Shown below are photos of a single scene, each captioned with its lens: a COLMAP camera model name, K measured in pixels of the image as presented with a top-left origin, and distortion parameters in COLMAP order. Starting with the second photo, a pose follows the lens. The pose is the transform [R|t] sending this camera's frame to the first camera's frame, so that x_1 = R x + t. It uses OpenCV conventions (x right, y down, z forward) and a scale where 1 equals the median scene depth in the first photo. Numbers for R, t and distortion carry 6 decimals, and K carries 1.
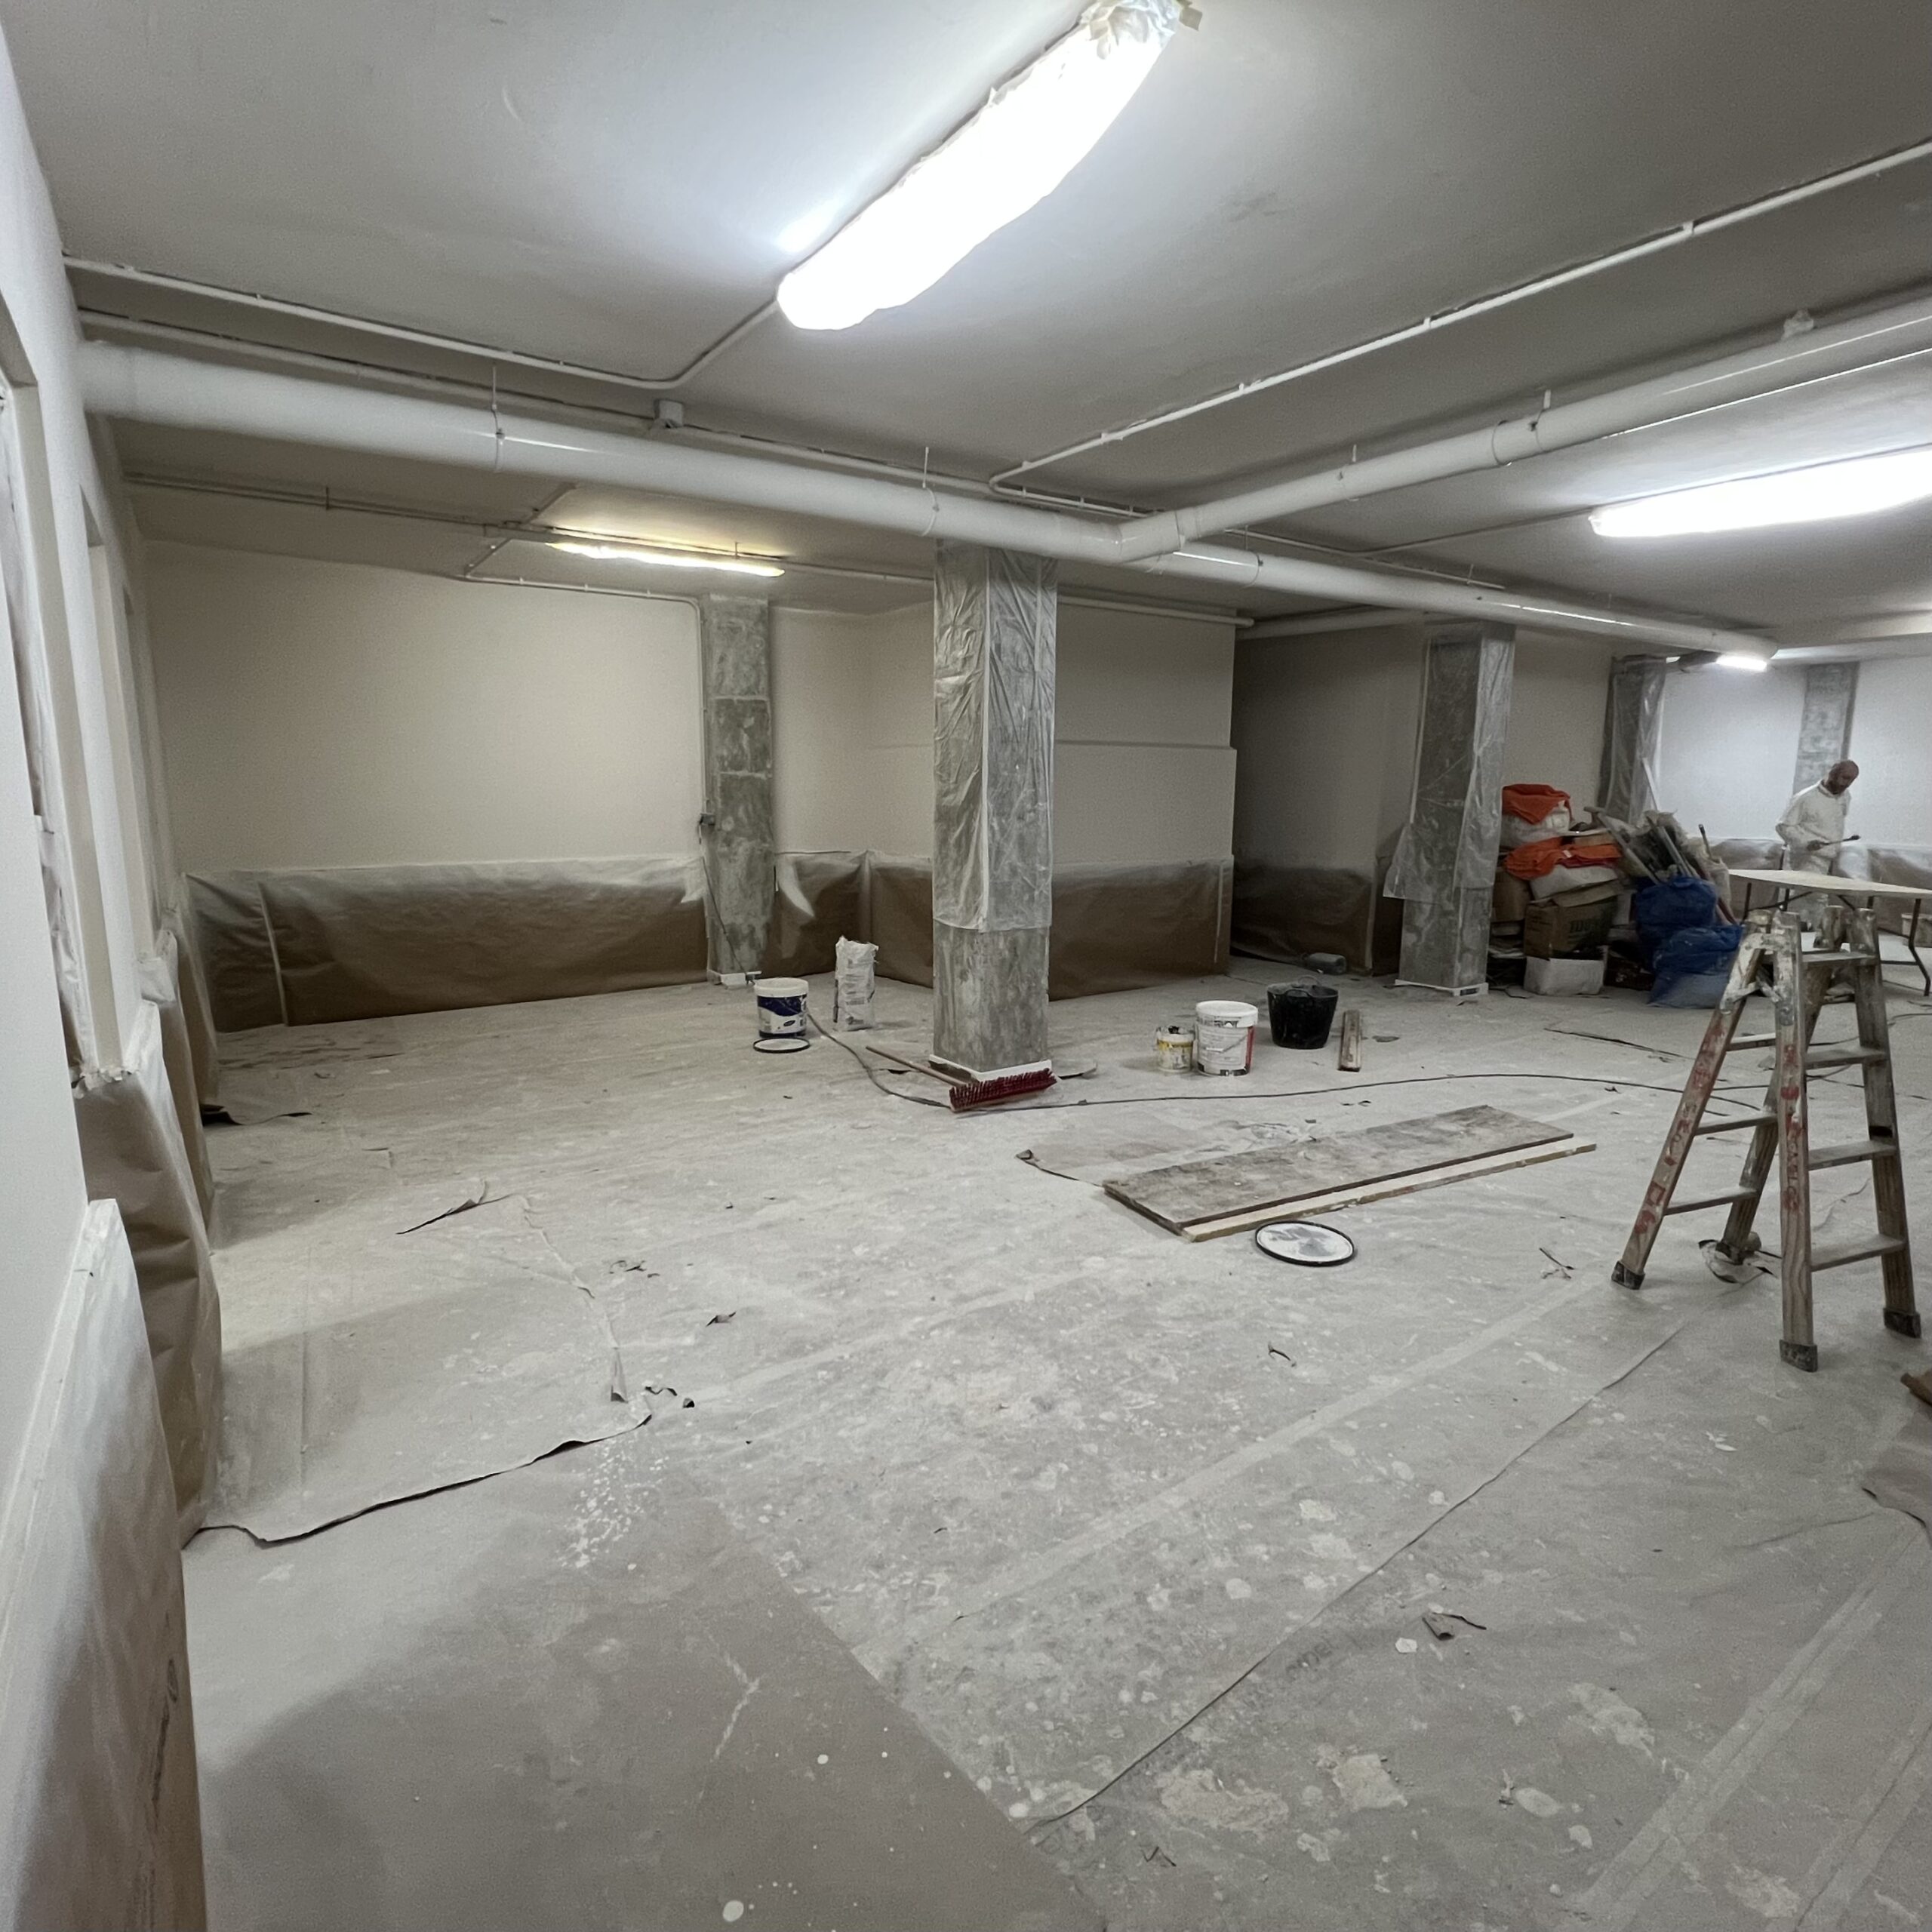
lens RADIAL K [[1096.1, 0, 975.3], [0, 1096.1, 966.7], [0, 0, 1]] dist [0.001640, -0.001015]
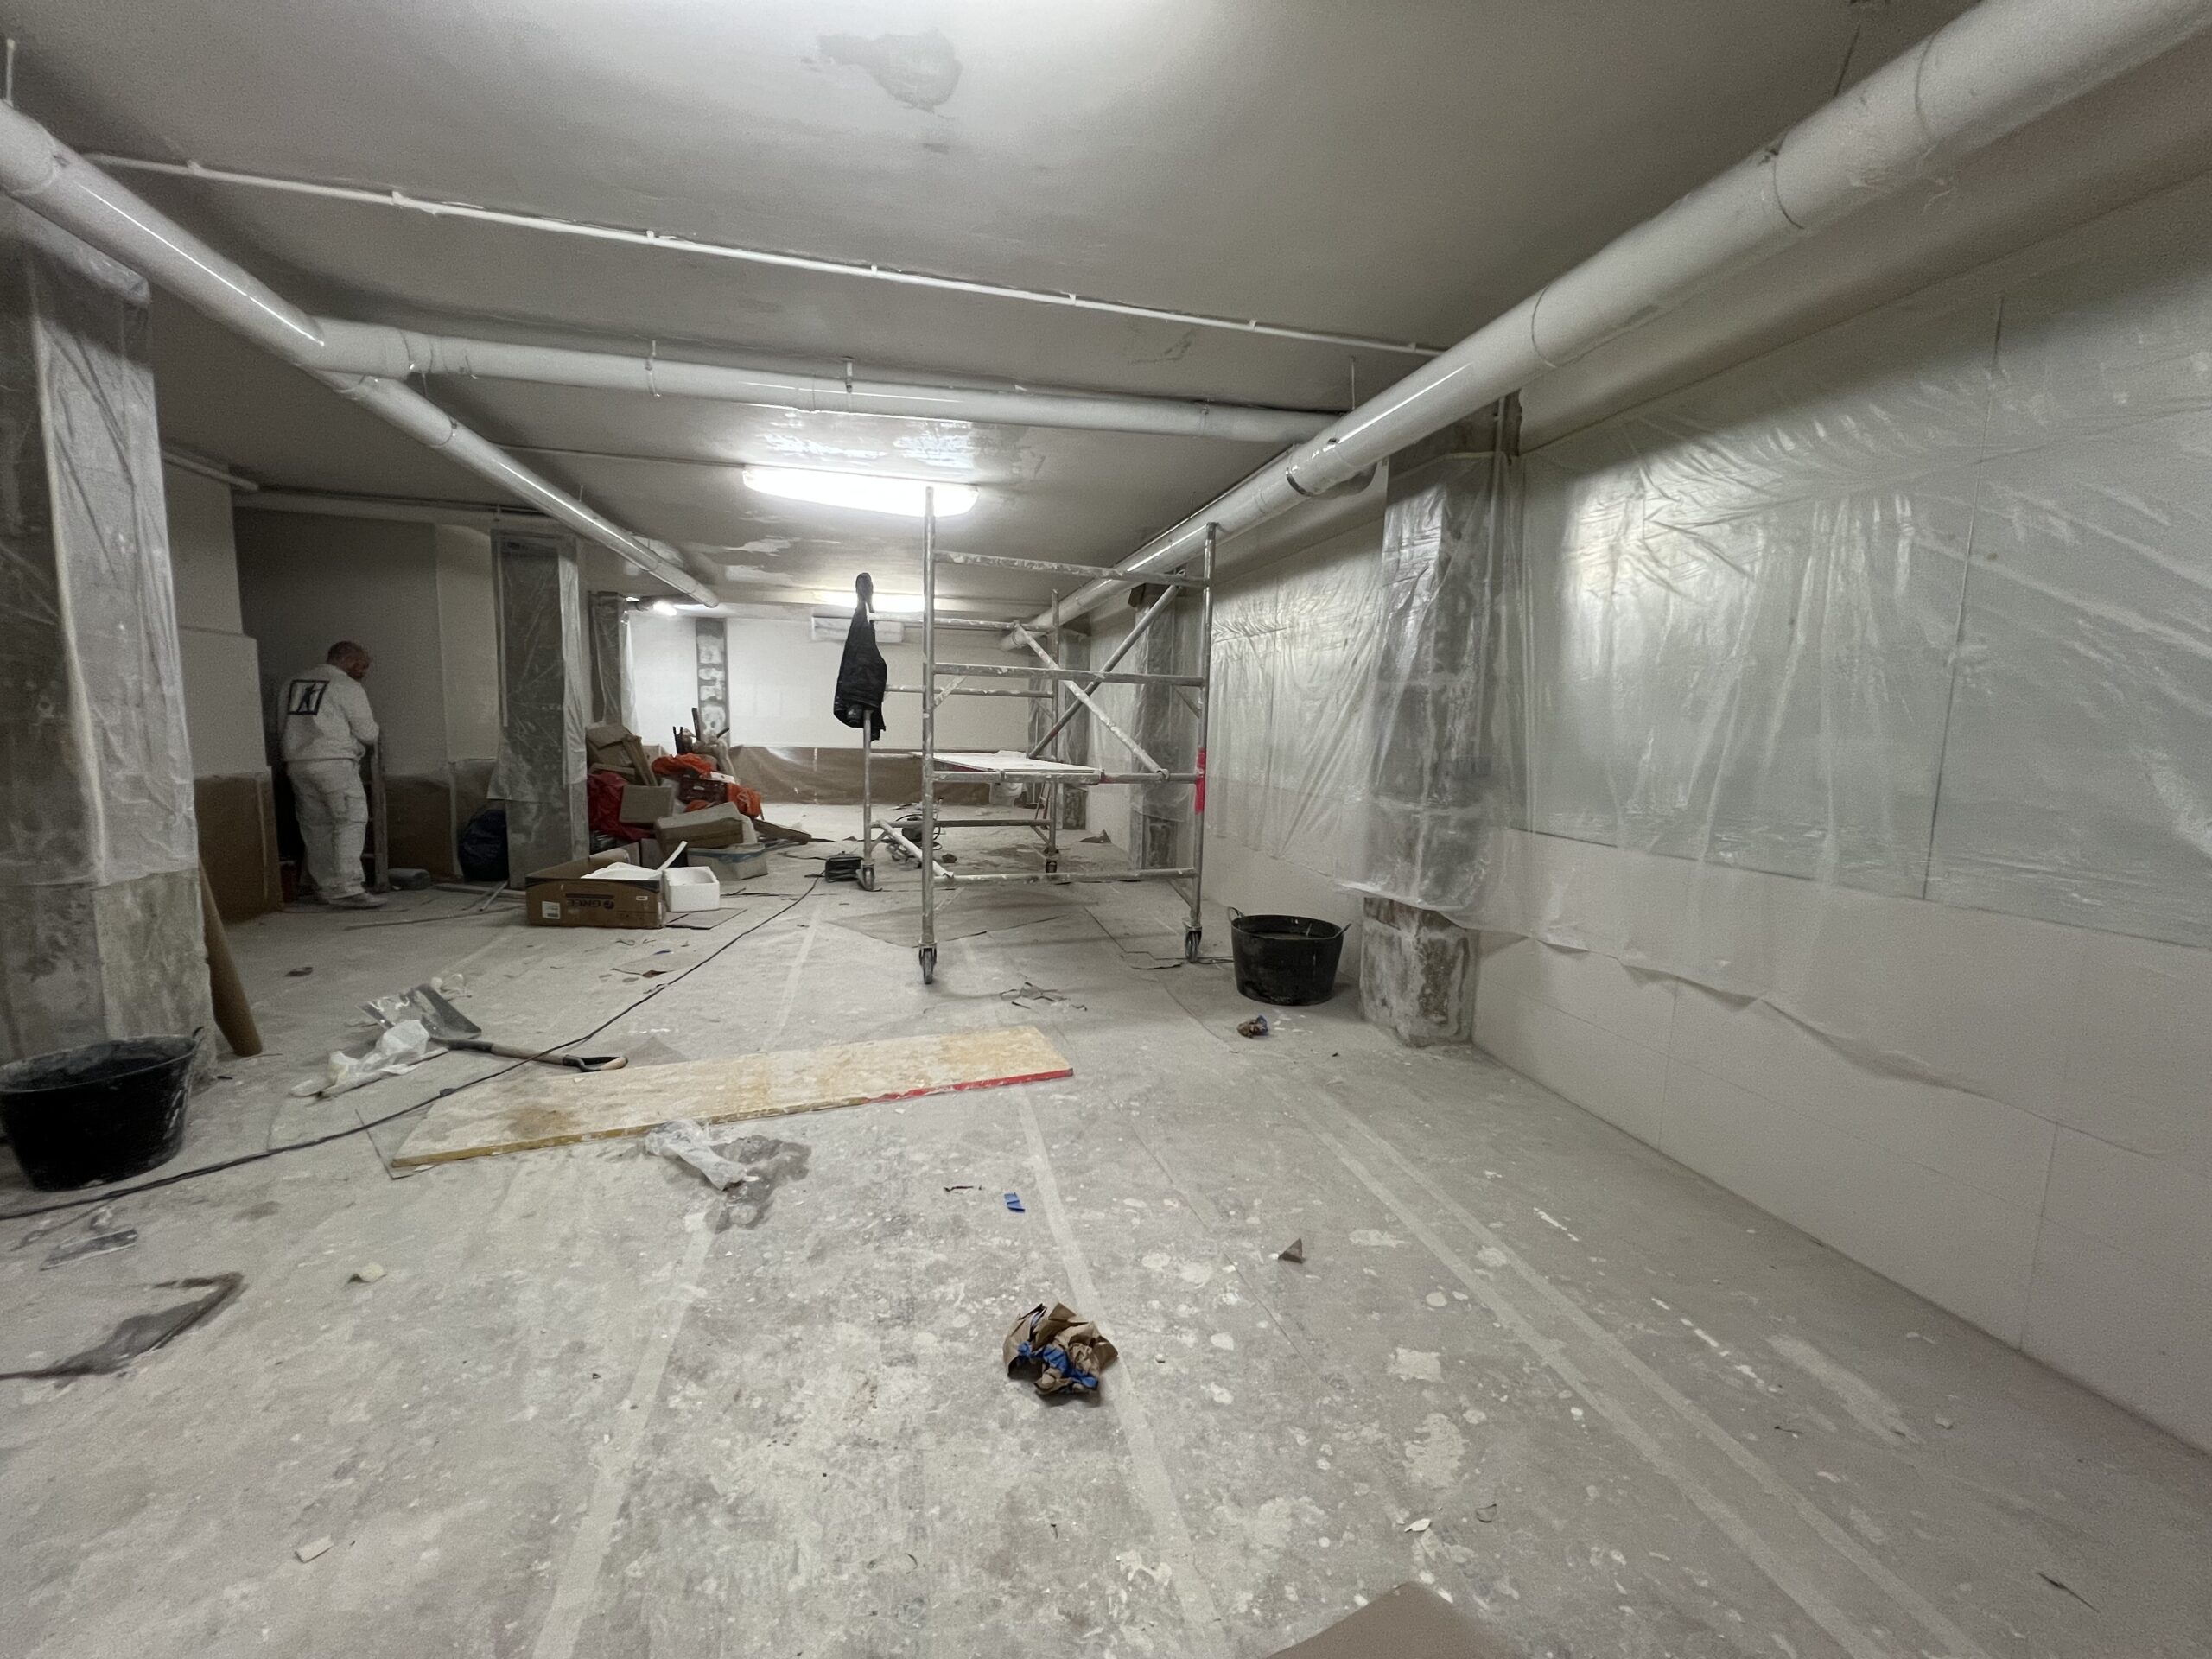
lens RADIAL K [[884.1, 0, 1102.8], [0, 884.1, 825.4], [0, 0, 1]] dist [-0.000113, -0.000078]
pose [[0.364041, -0.105072, 0.925437, -0.237226], [0.136760, 0.988877, 0.058477, -0.016681], [-0.921288, 0.105275, 0.374361, 0.274638]]
